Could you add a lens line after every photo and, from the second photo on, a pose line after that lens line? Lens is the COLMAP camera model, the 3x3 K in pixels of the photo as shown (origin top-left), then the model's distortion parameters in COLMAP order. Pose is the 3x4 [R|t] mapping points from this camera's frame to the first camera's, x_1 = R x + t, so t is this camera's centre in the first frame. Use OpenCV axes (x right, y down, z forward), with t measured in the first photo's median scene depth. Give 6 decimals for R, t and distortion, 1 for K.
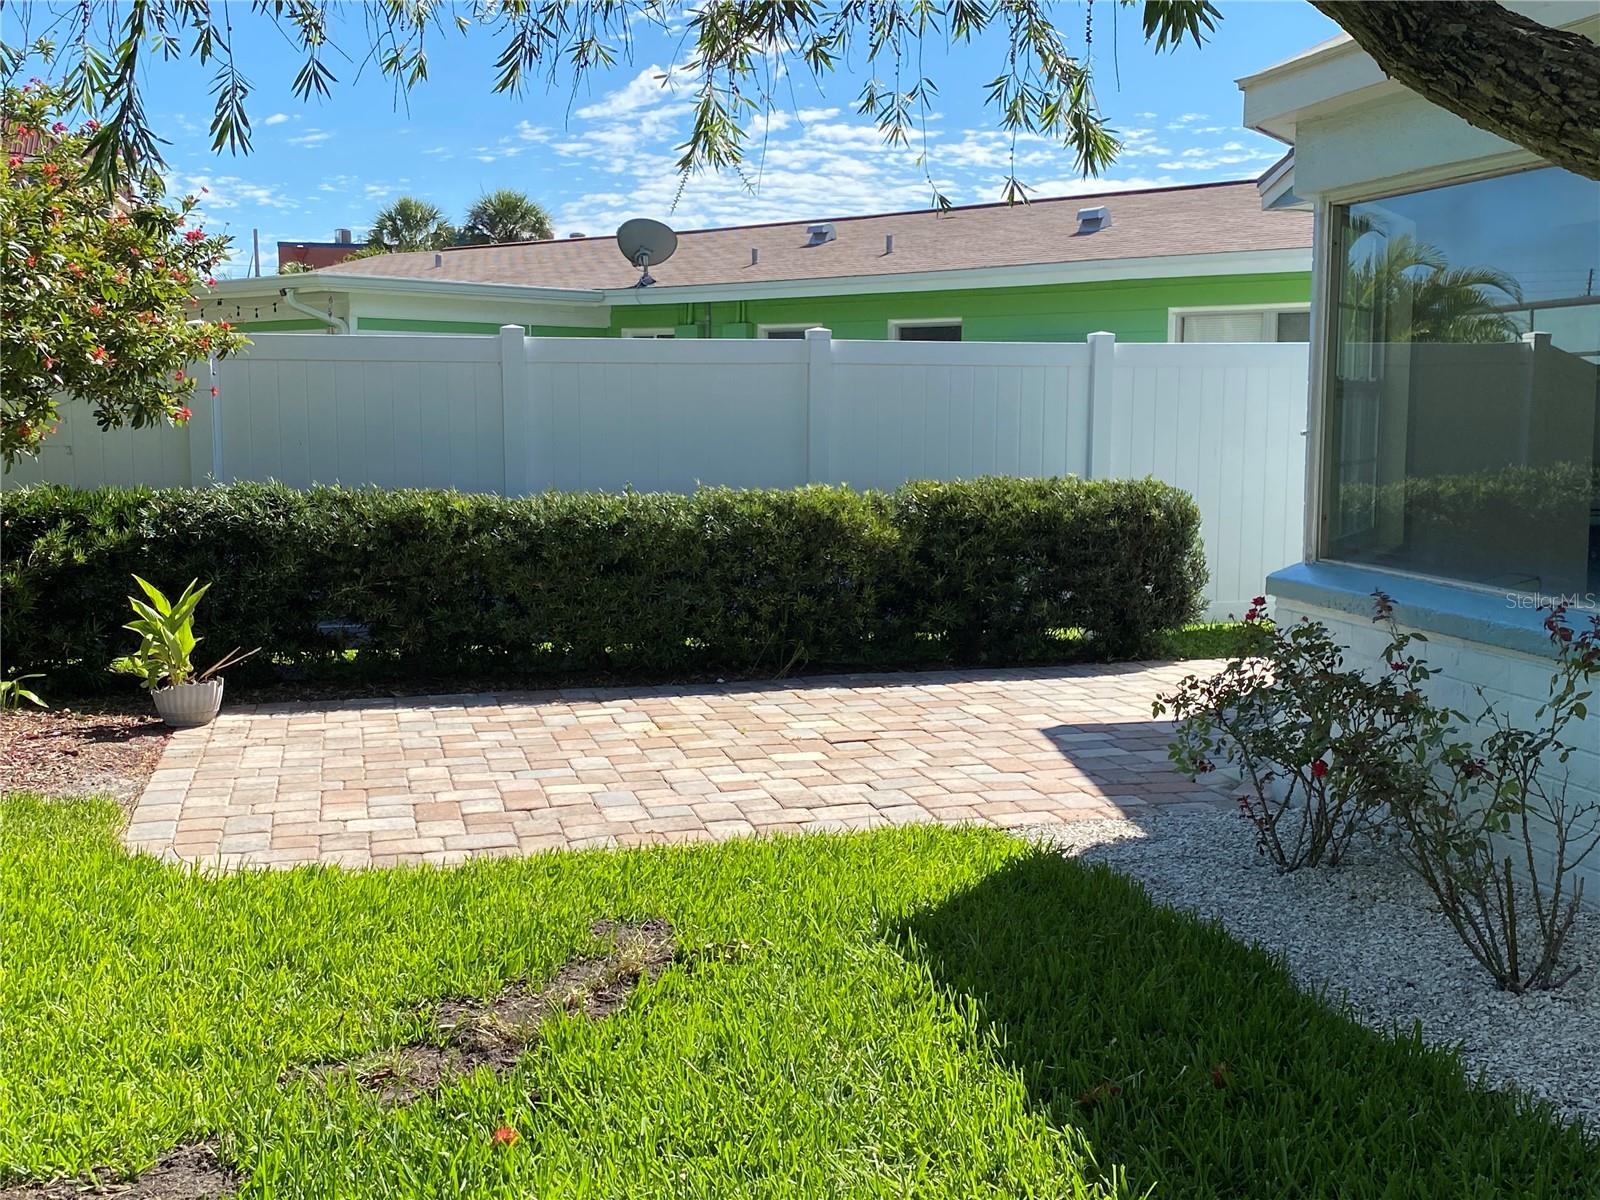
lens RADIAL K [[1779.5, 0, 800.0], [0, 1779.5, 600.0], [0, 0, 1]] dist [0.101717, -0.027787]
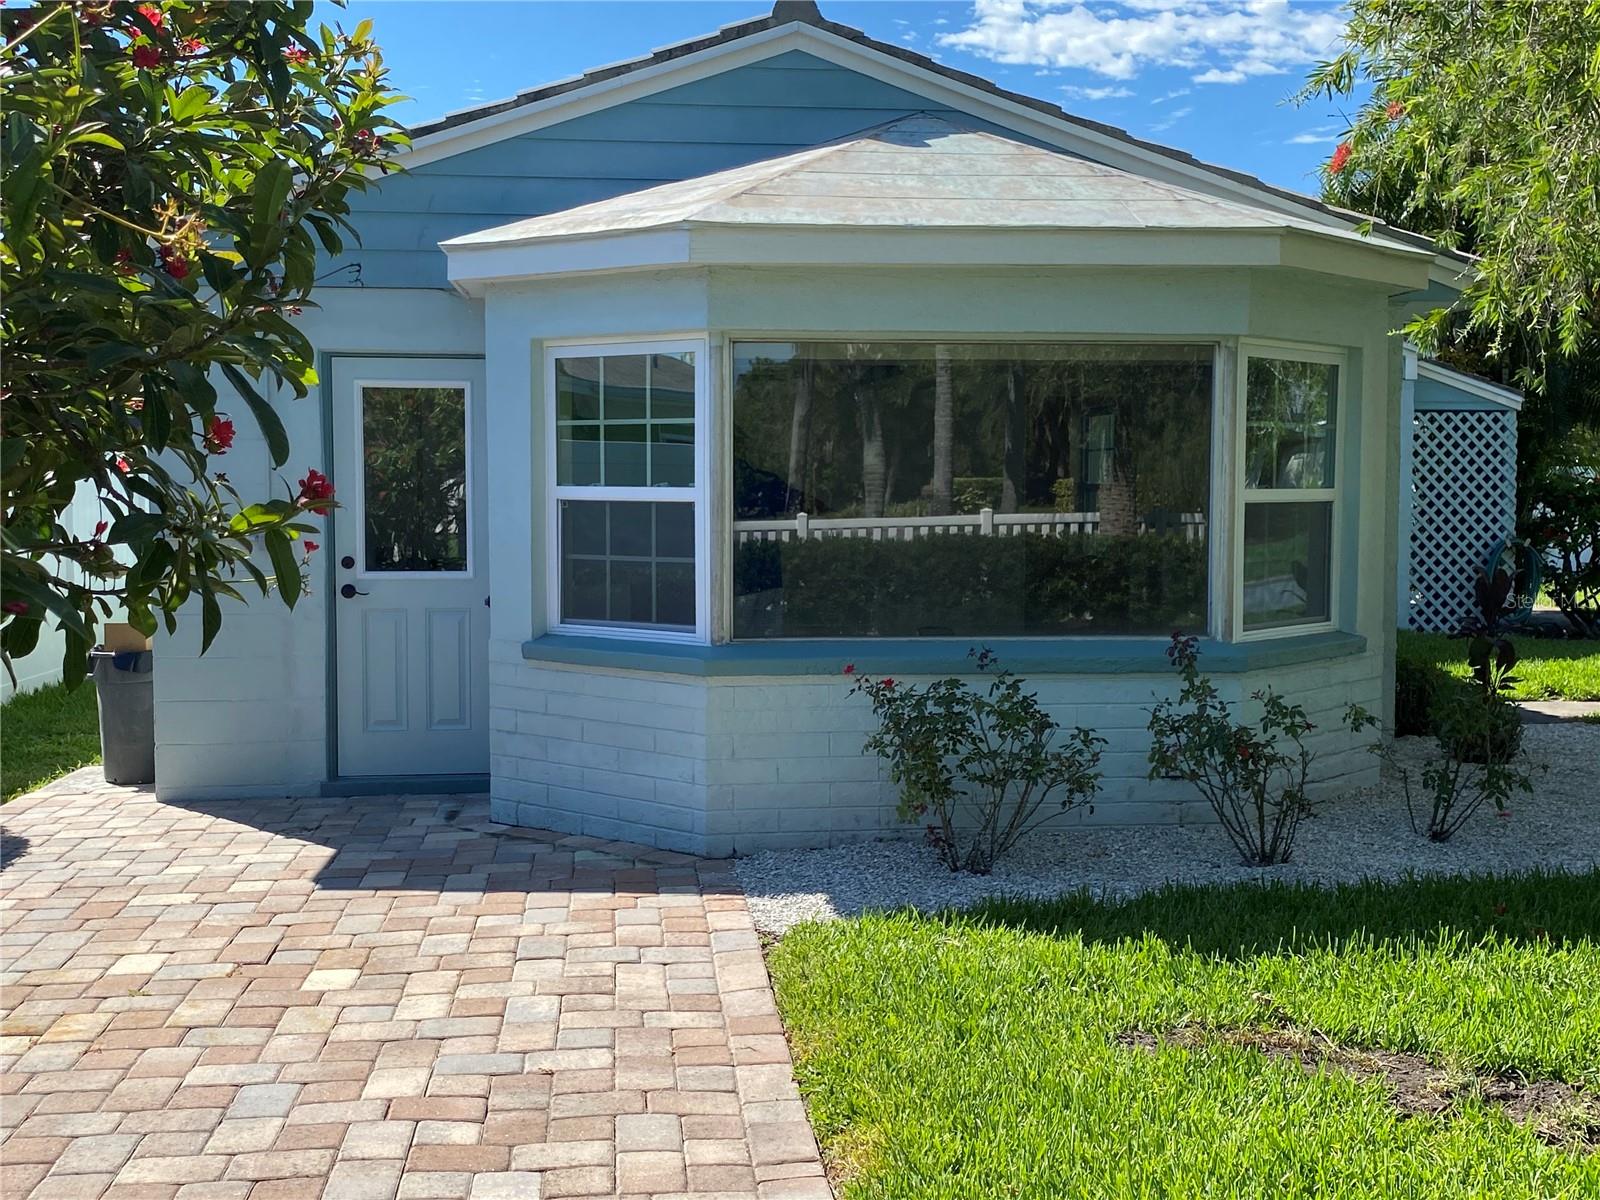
lens RADIAL K [[1776.7, 0, 826.3], [0, 1776.7, 657.7], [0, 0, 1]] dist [0.099351, -0.356238]
pose [[0.118628, -0.105645, 0.987303, -0.575581], [0.116425, 0.988945, 0.091832, -0.075517], [-0.986090, 0.104053, 0.129616, 0.542869]]
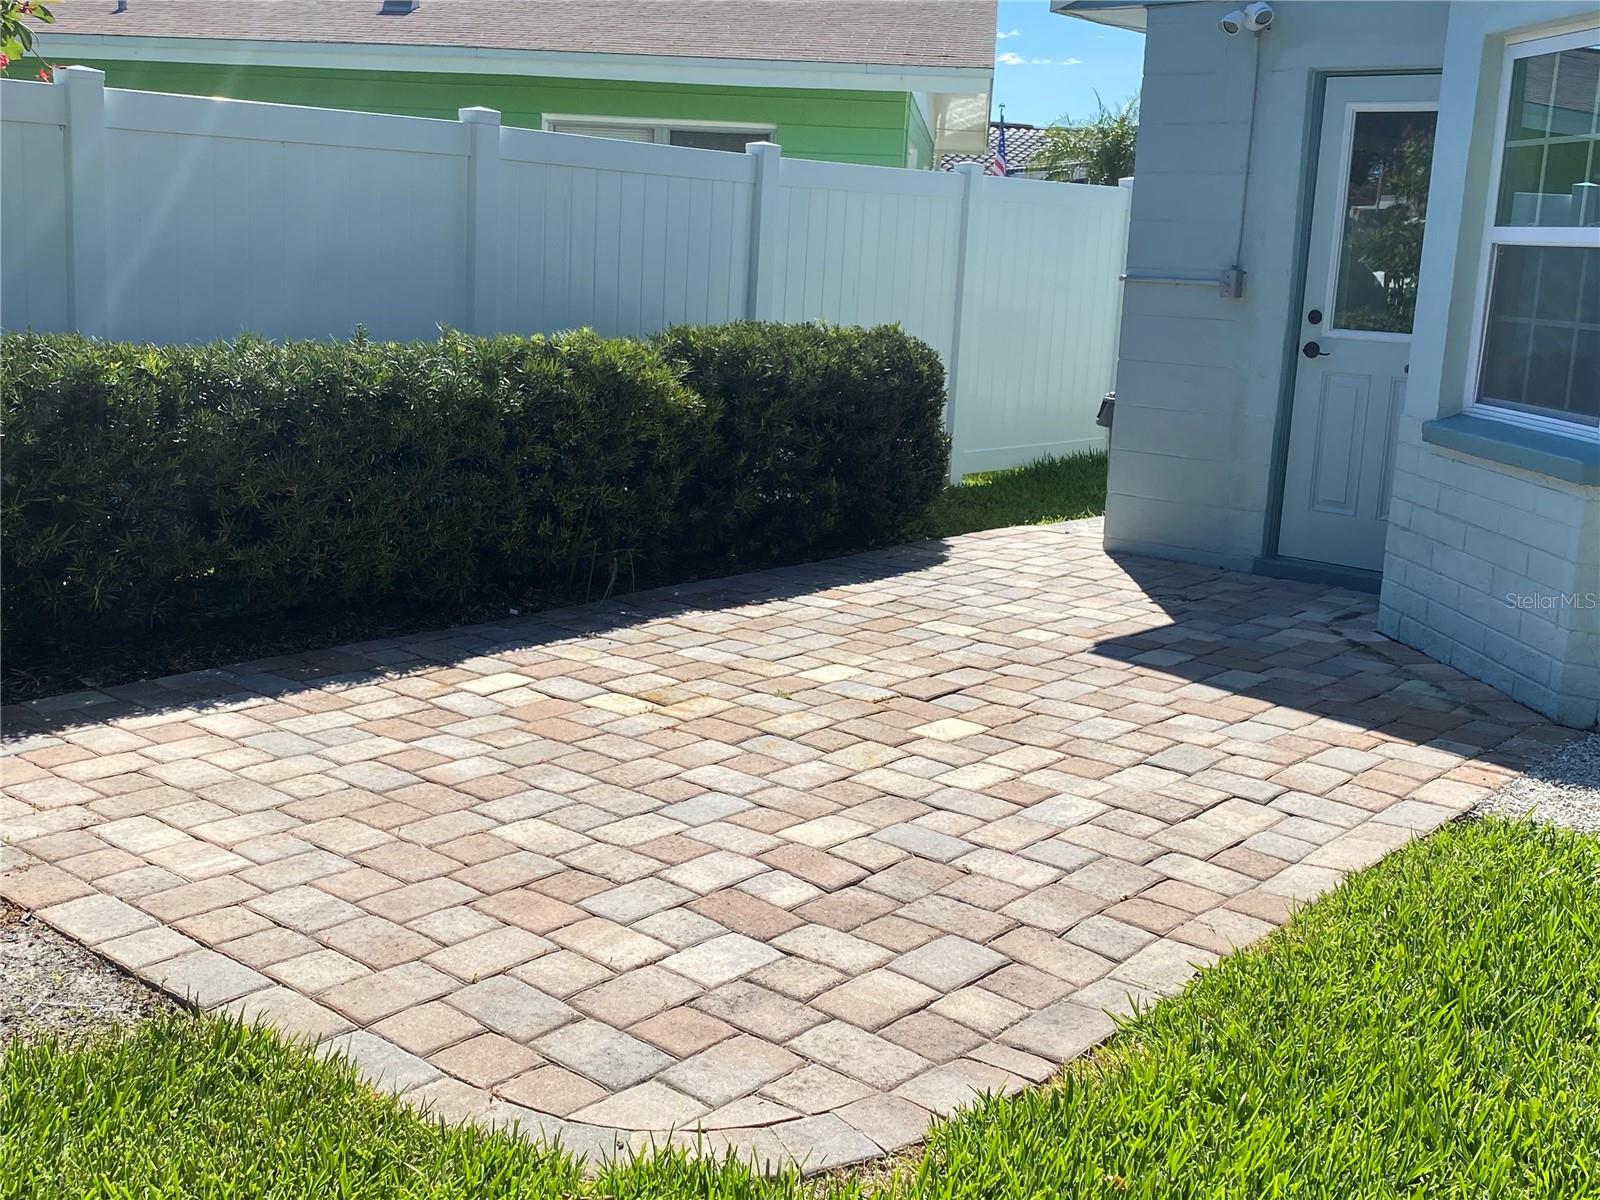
lens RADIAL K [[1779.5, 0, 800.0], [0, 1779.5, 600.0], [0, 0, 1]] dist [0.101717, -0.027787]
pose [[0.811285, -0.081430, 0.578952, -0.371302], [0.021652, 0.993758, 0.109432, -0.035477], [-0.584250, -0.076245, 0.807985, 0.367496]]
